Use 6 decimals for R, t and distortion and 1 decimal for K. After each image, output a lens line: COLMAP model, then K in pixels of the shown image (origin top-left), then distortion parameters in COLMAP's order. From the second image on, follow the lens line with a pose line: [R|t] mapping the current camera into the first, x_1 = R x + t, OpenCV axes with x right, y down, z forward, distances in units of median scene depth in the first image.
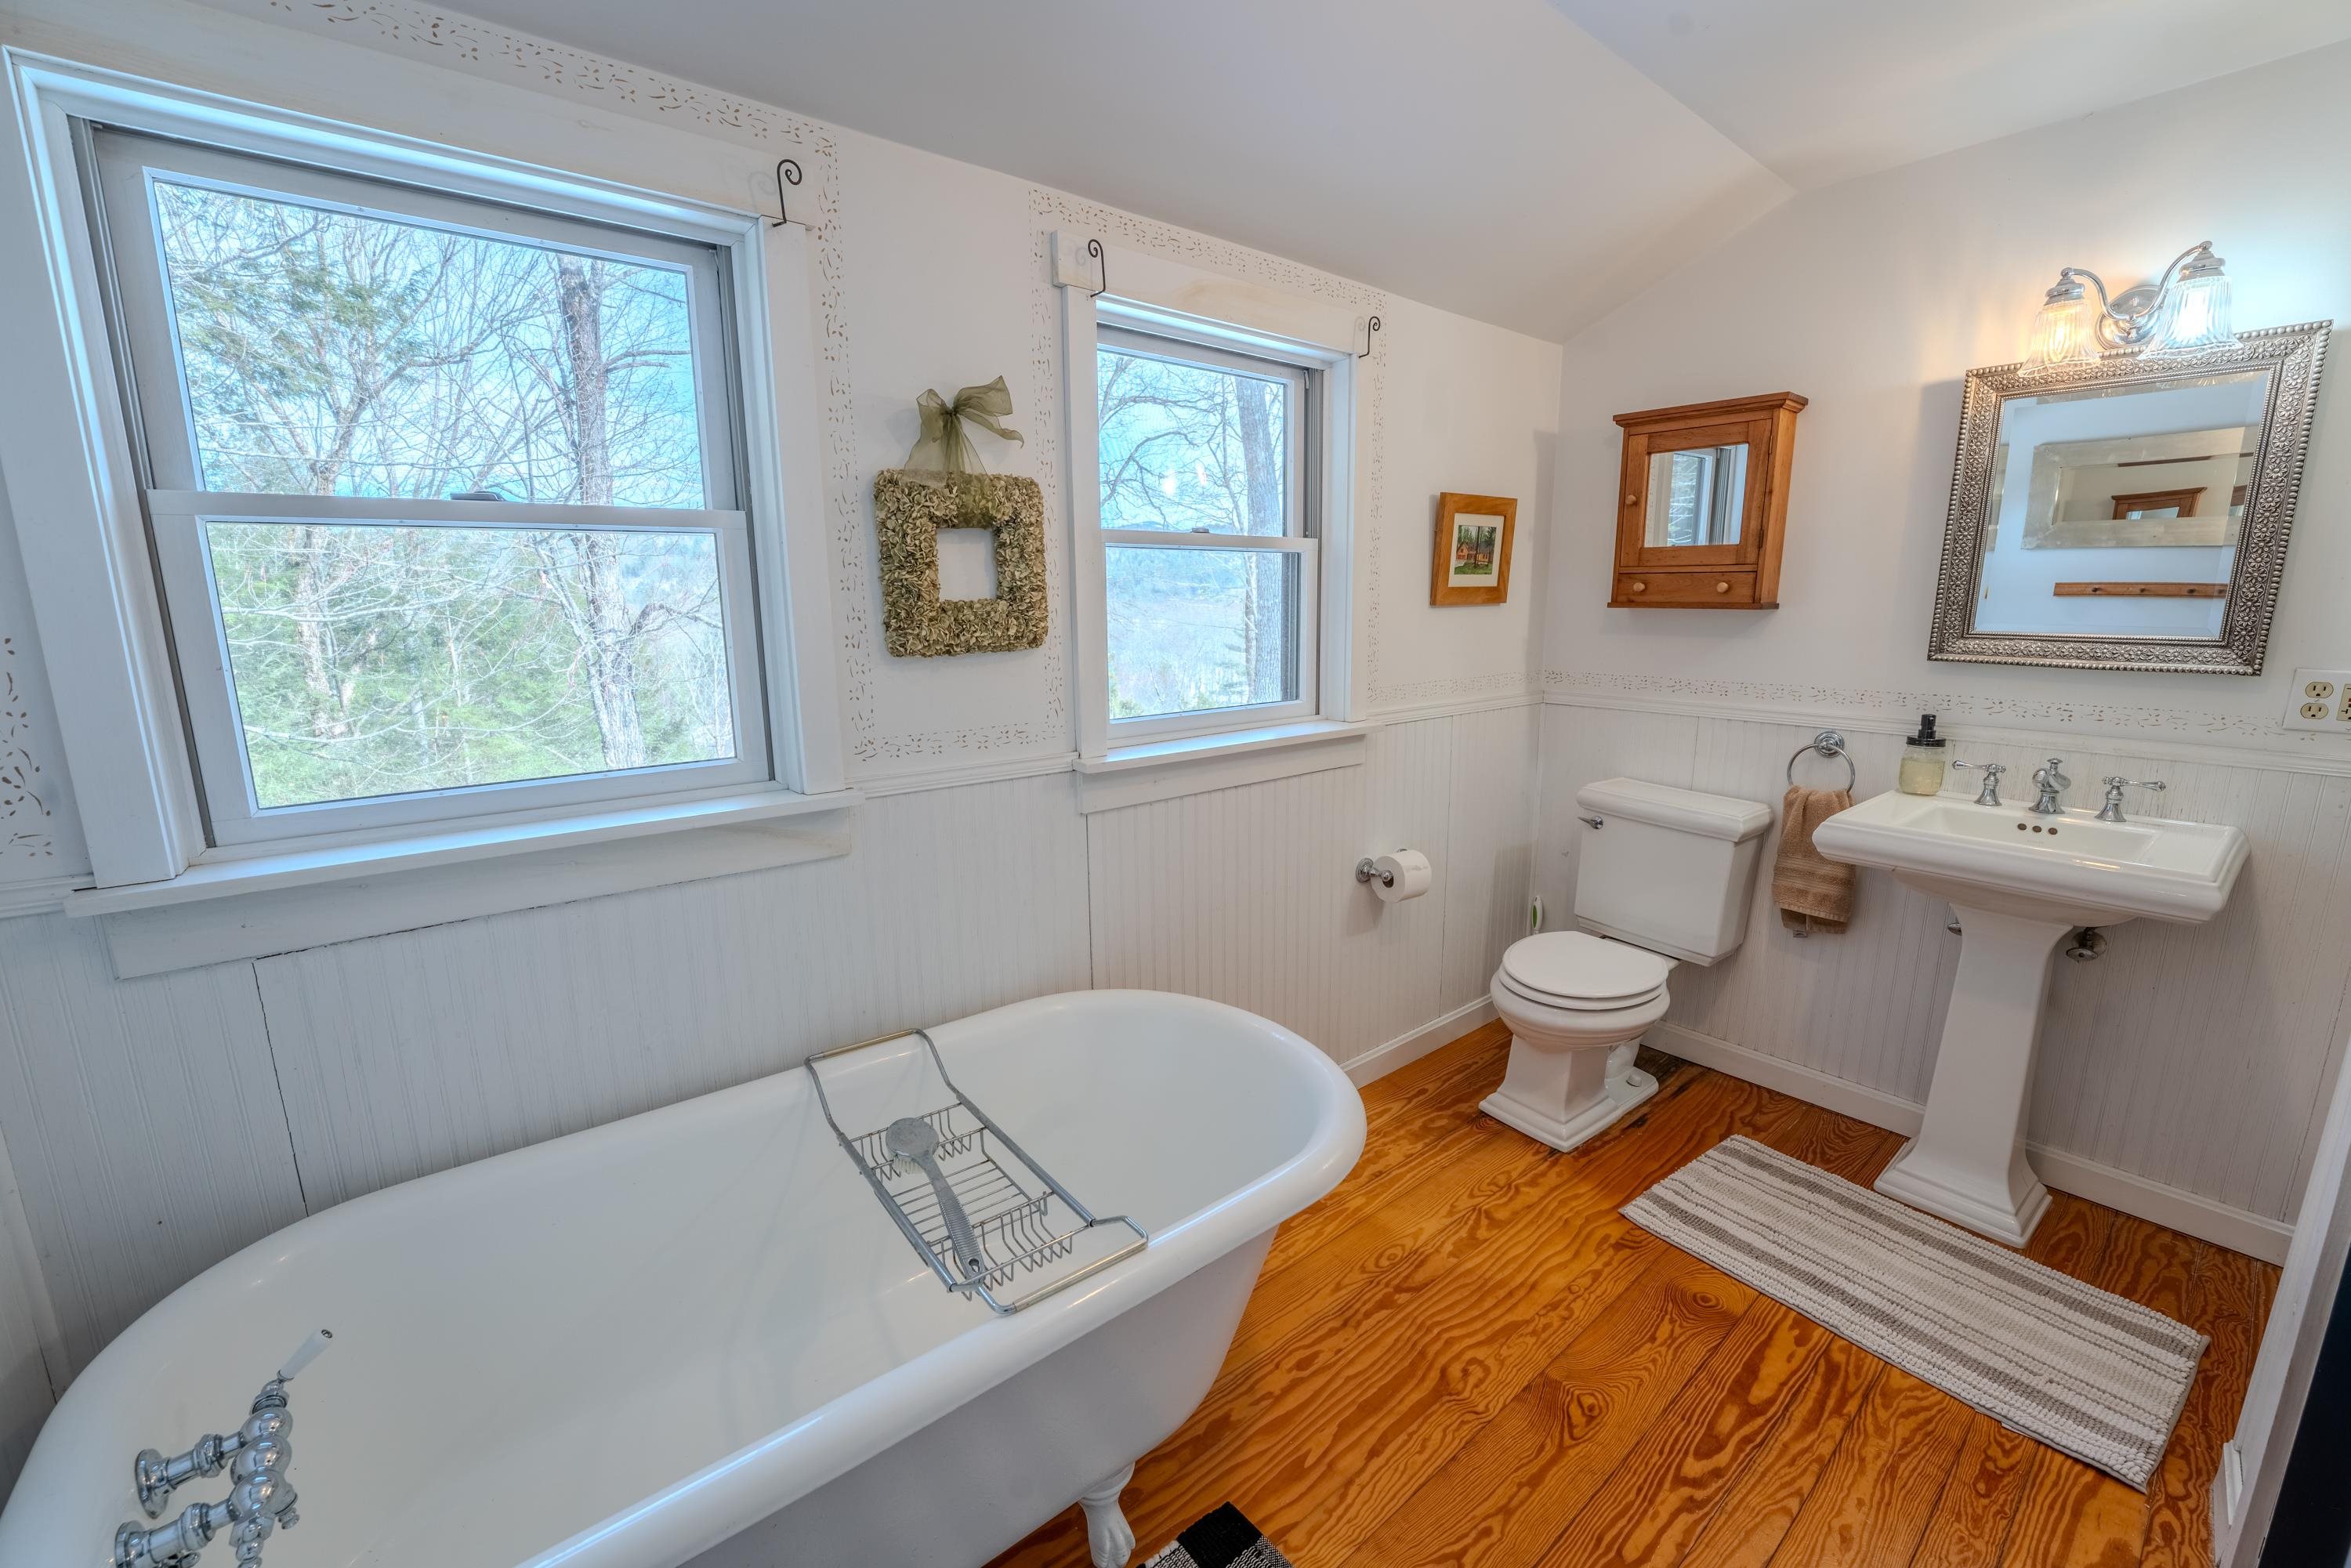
lens RADIAL K [[956.2, 0, 1163.6], [0, 956.2, 785.3], [0, 0, 1]] dist [-0.030704, 0.004122]
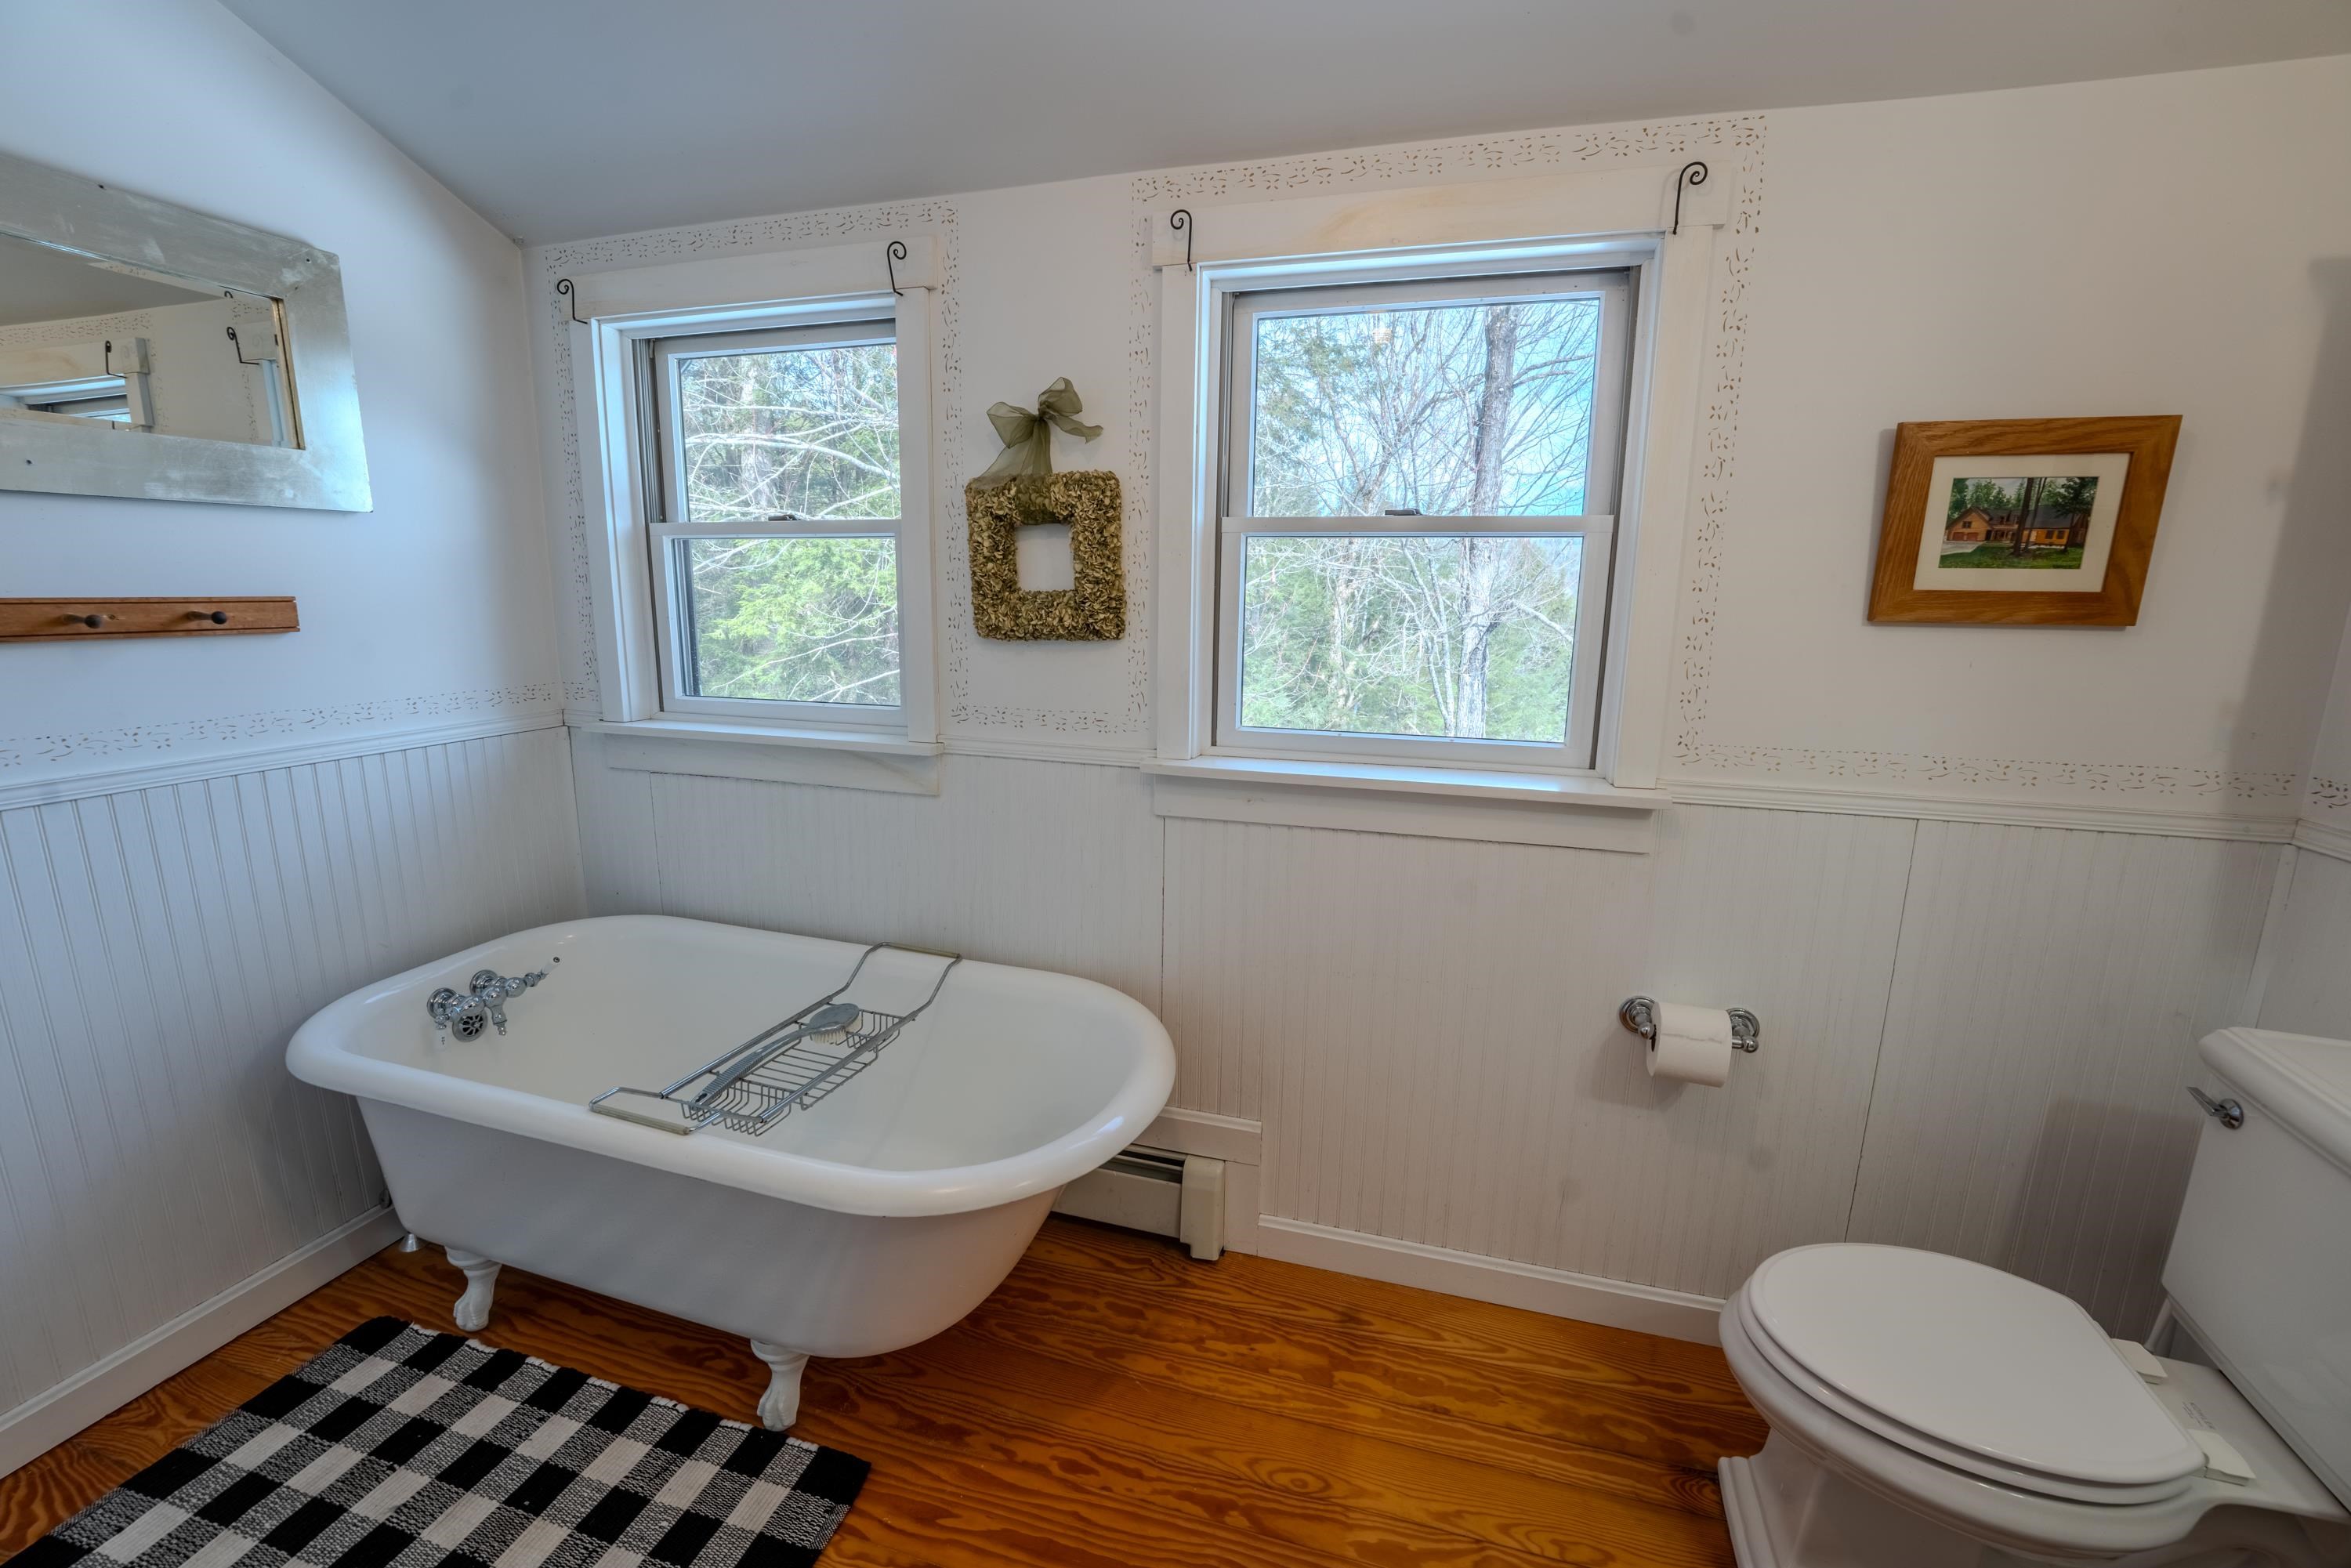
lens RADIAL K [[956.2, 0, 1179.4], [0, 956.2, 786.7], [0, 0, 1]] dist [-0.030704, 0.004122]
pose [[0.563979, 0.176686, -0.806666, 0.570726], [-0.179391, 0.979728, 0.089171, -0.071712], [0.806068, 0.094418, 0.584242, 0.366555]]
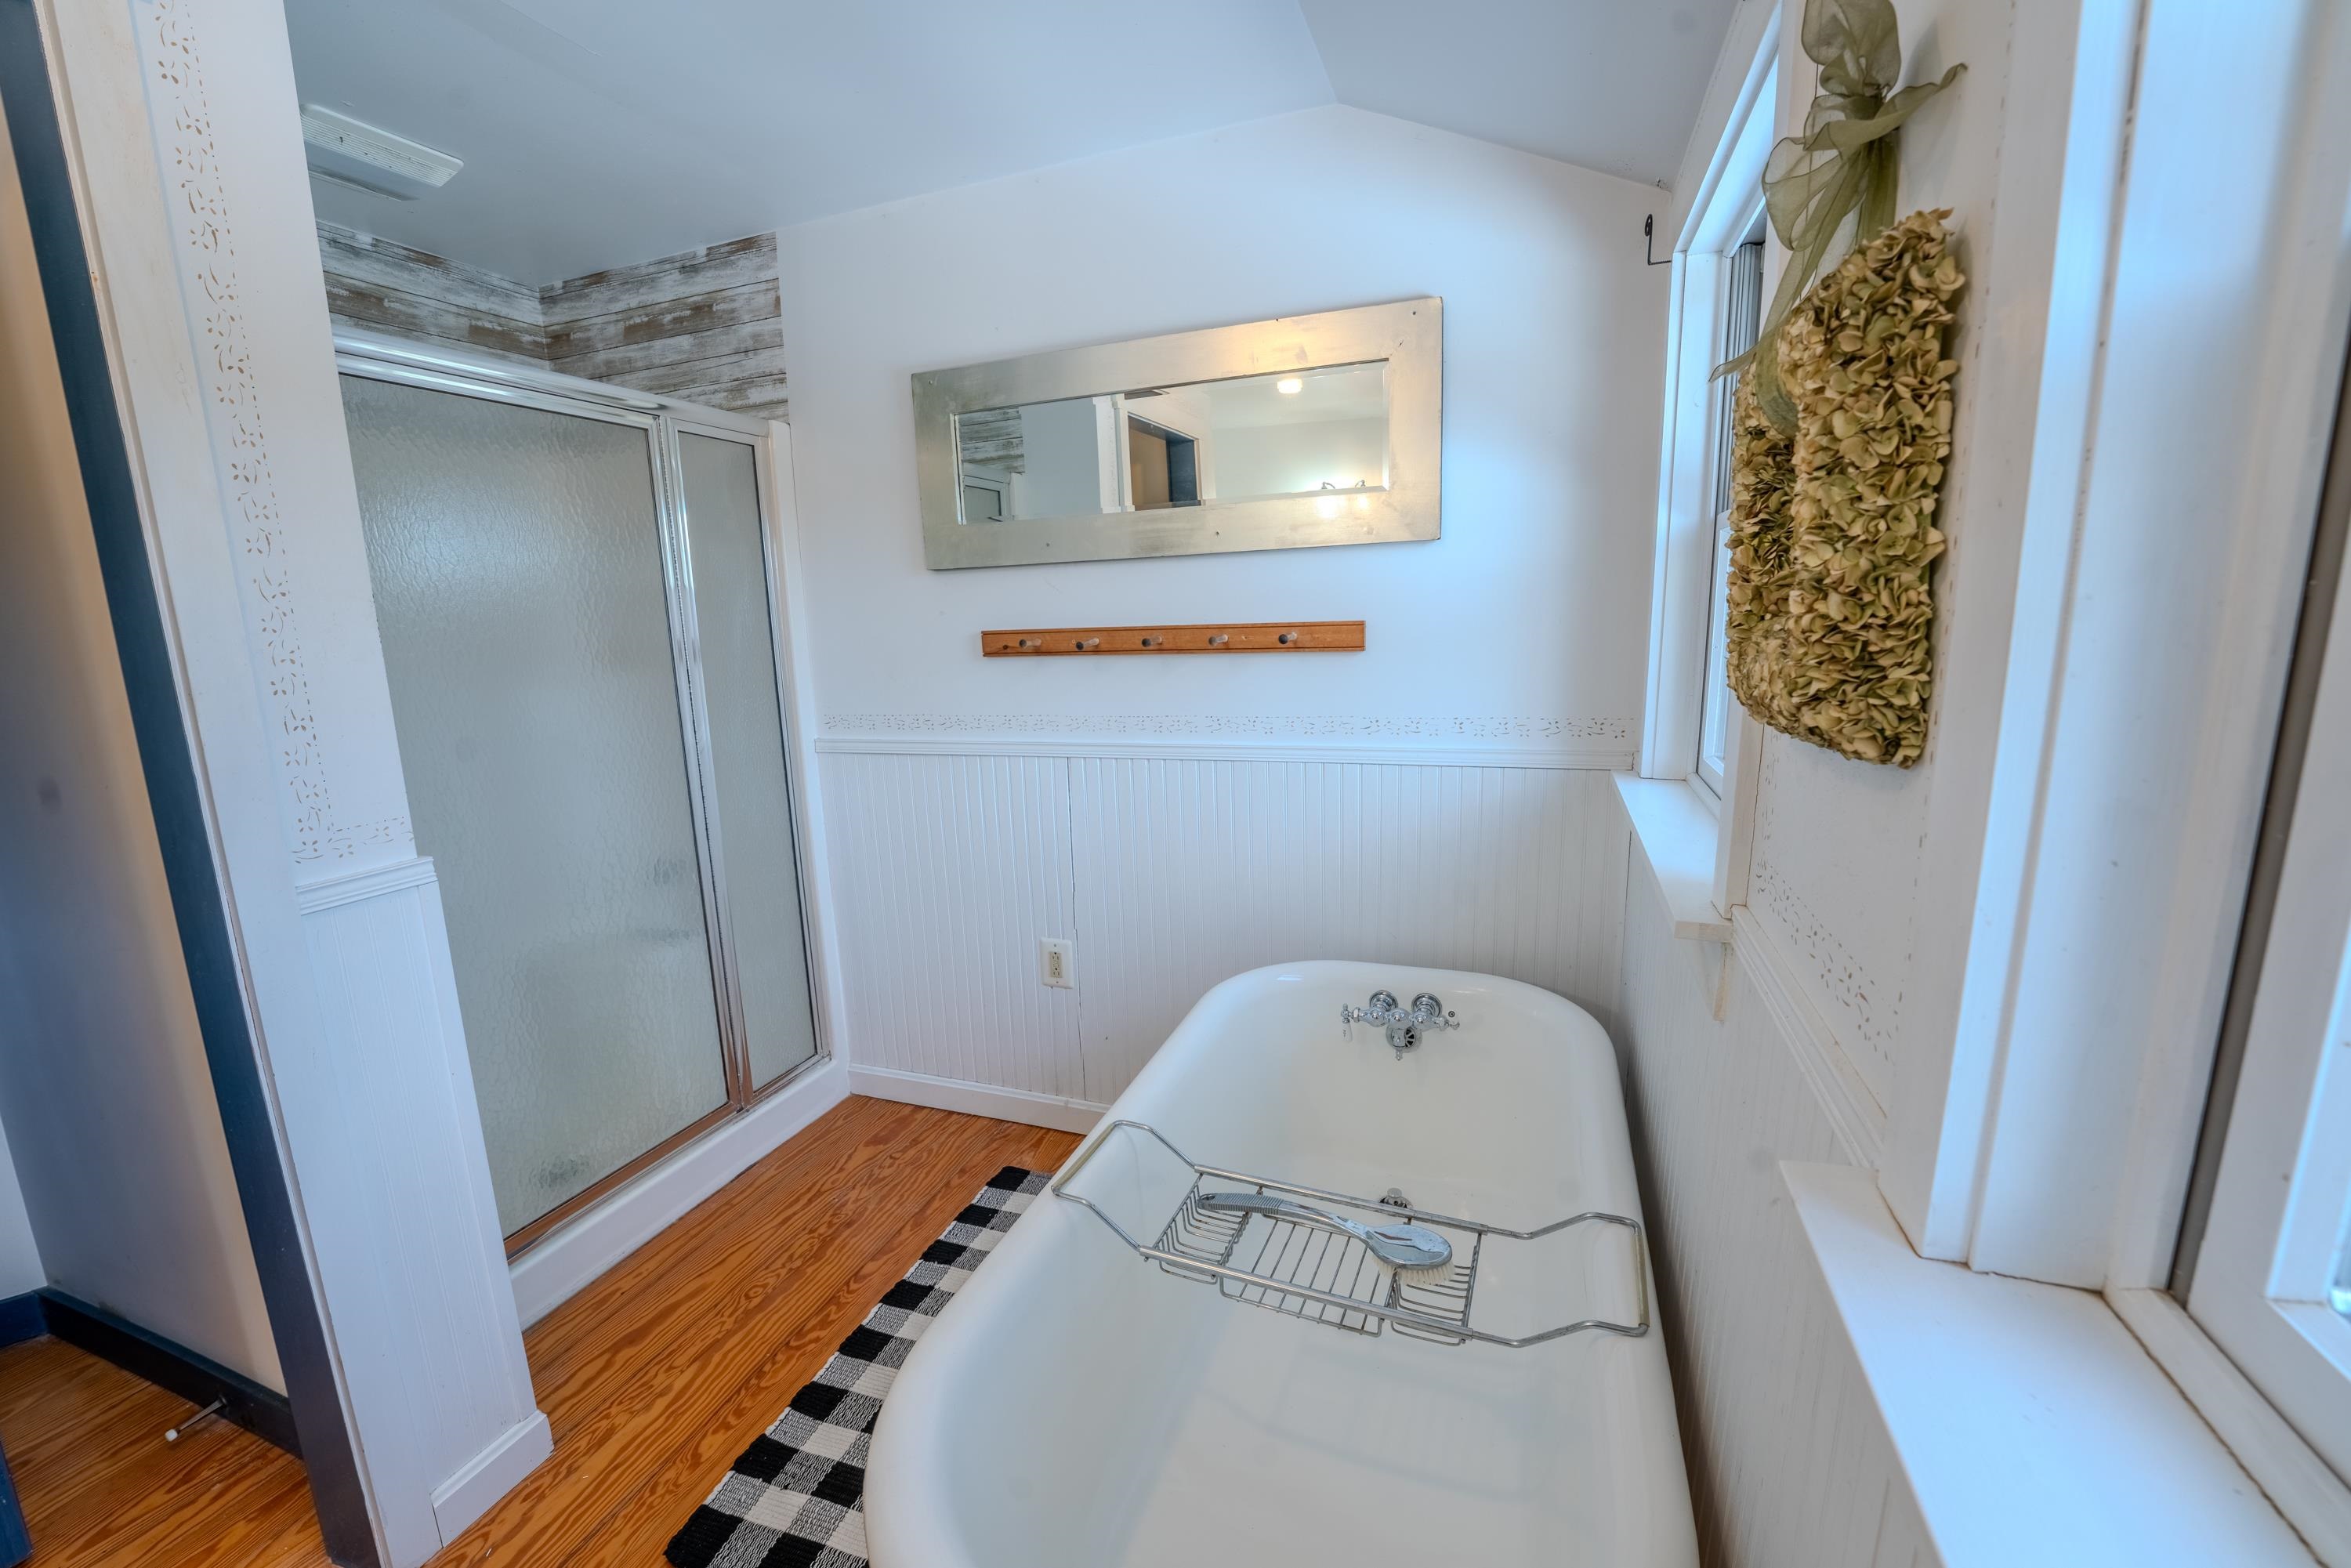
lens RADIAL K [[956.2, 0, 1181.7], [0, 956.2, 786.3], [0, 0, 1]] dist [-0.030704, 0.004122]
pose [[-0.862751, 0.120693, -0.491014, 0.178359], [-0.066202, 0.935771, 0.346338, -0.170280], [0.501277, 0.331310, -0.799347, 0.849394]]
